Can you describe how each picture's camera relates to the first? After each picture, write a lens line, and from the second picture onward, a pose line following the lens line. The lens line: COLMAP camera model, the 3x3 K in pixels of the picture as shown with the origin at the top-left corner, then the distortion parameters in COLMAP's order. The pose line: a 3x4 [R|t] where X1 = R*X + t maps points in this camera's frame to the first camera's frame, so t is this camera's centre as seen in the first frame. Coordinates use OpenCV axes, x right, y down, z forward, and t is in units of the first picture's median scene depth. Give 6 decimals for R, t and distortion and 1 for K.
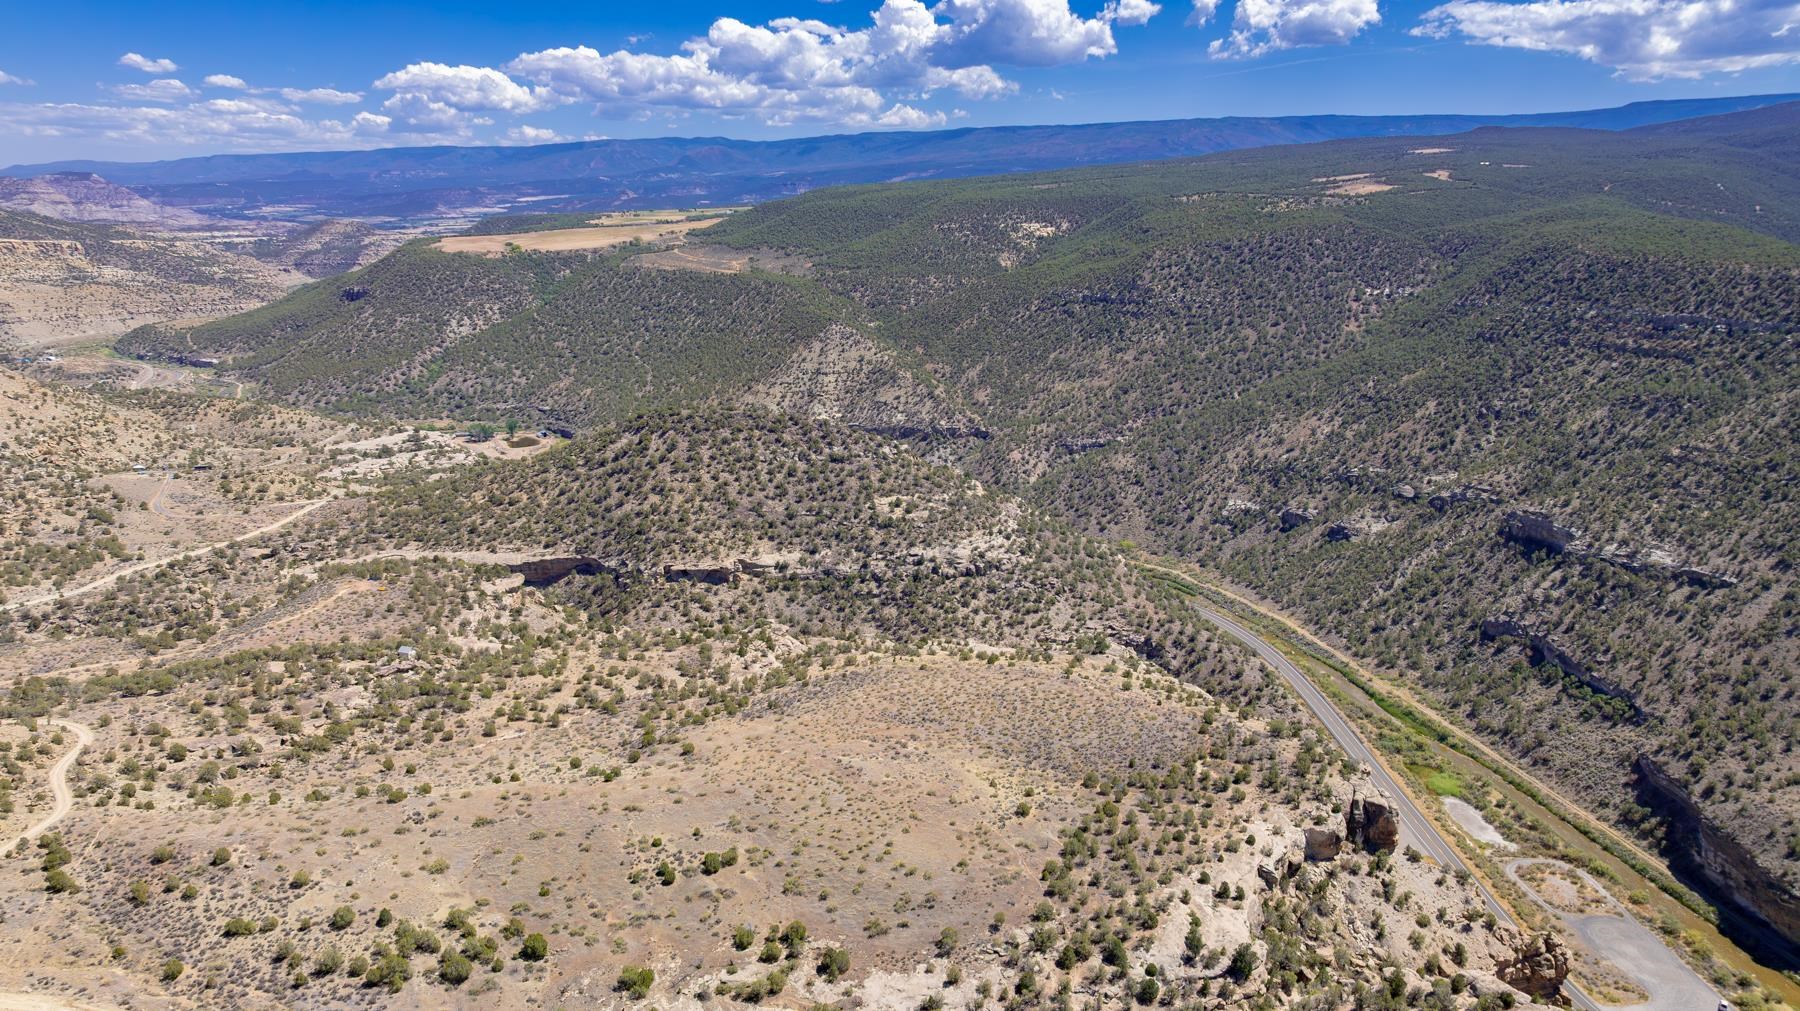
lens RADIAL K [[1264.5, 0, 904.9], [0, 1264.5, 491.2], [0, 0, 1]] dist [-0.032032, 0.032569]
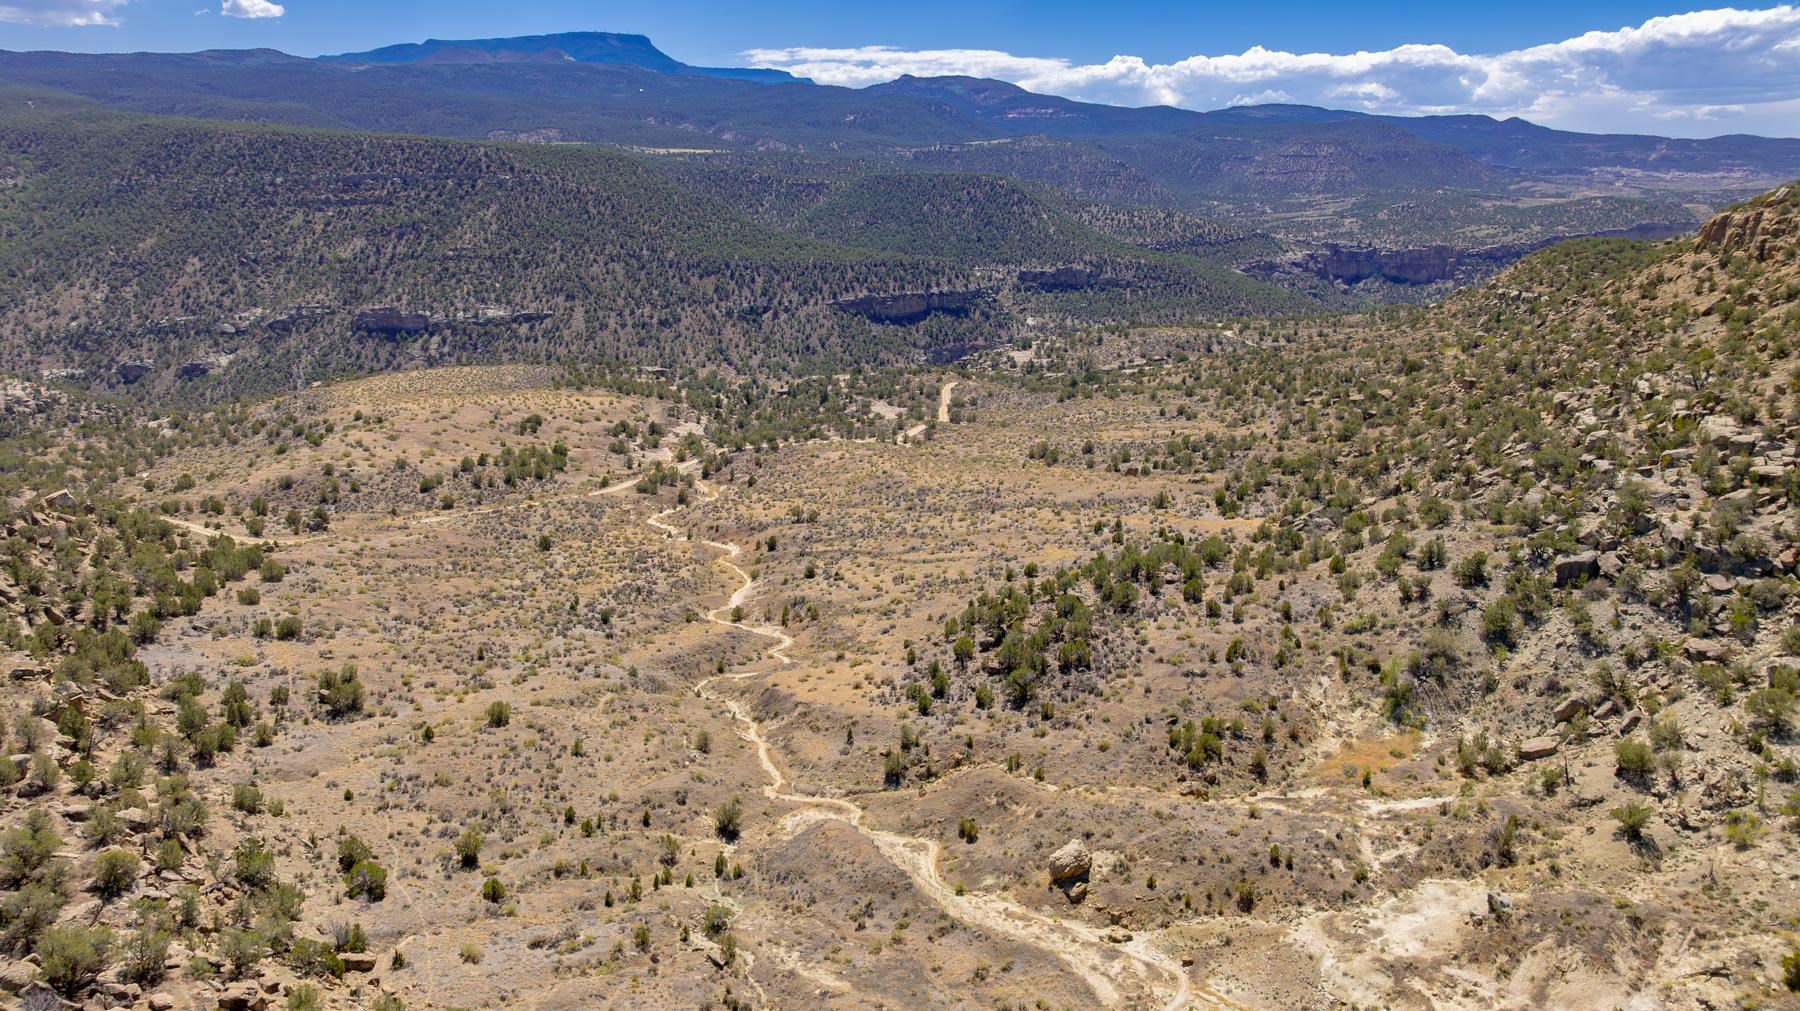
lens RADIAL K [[1264.5, 0, 908.2], [0, 1264.5, 503.3], [0, 0, 1]] dist [-0.032032, 0.032569]
pose [[0.304066, -0.235317, 0.923131, -0.558851], [0.206354, 0.962275, 0.177326, 0.085929], [-0.930033, 0.136573, 0.341153, 0.044385]]
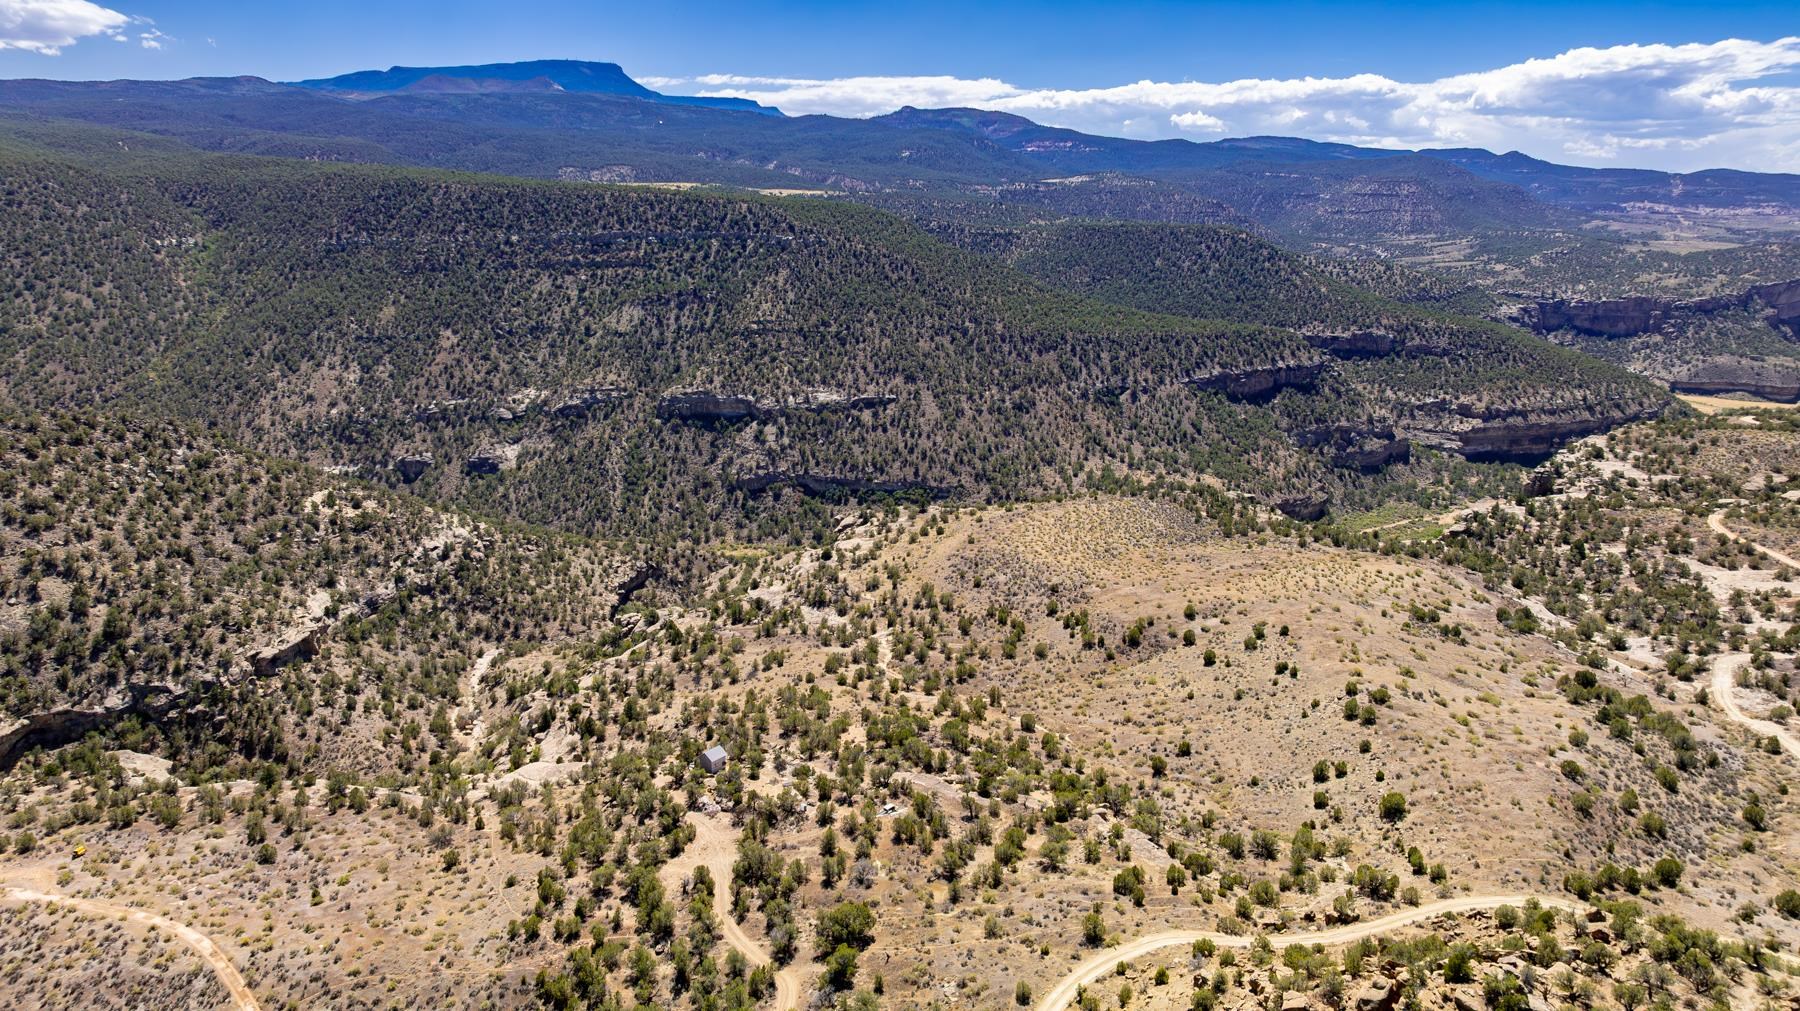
lens RADIAL K [[1264.5, 0, 908.7], [0, 1264.5, 499.8], [0, 0, 1]] dist [-0.032032, 0.032569]
pose [[0.261151, -0.217077, 0.940573, -0.520172], [0.208270, 0.964108, 0.164682, -0.034906], [-0.942562, 0.152886, 0.296988, 0.435277]]
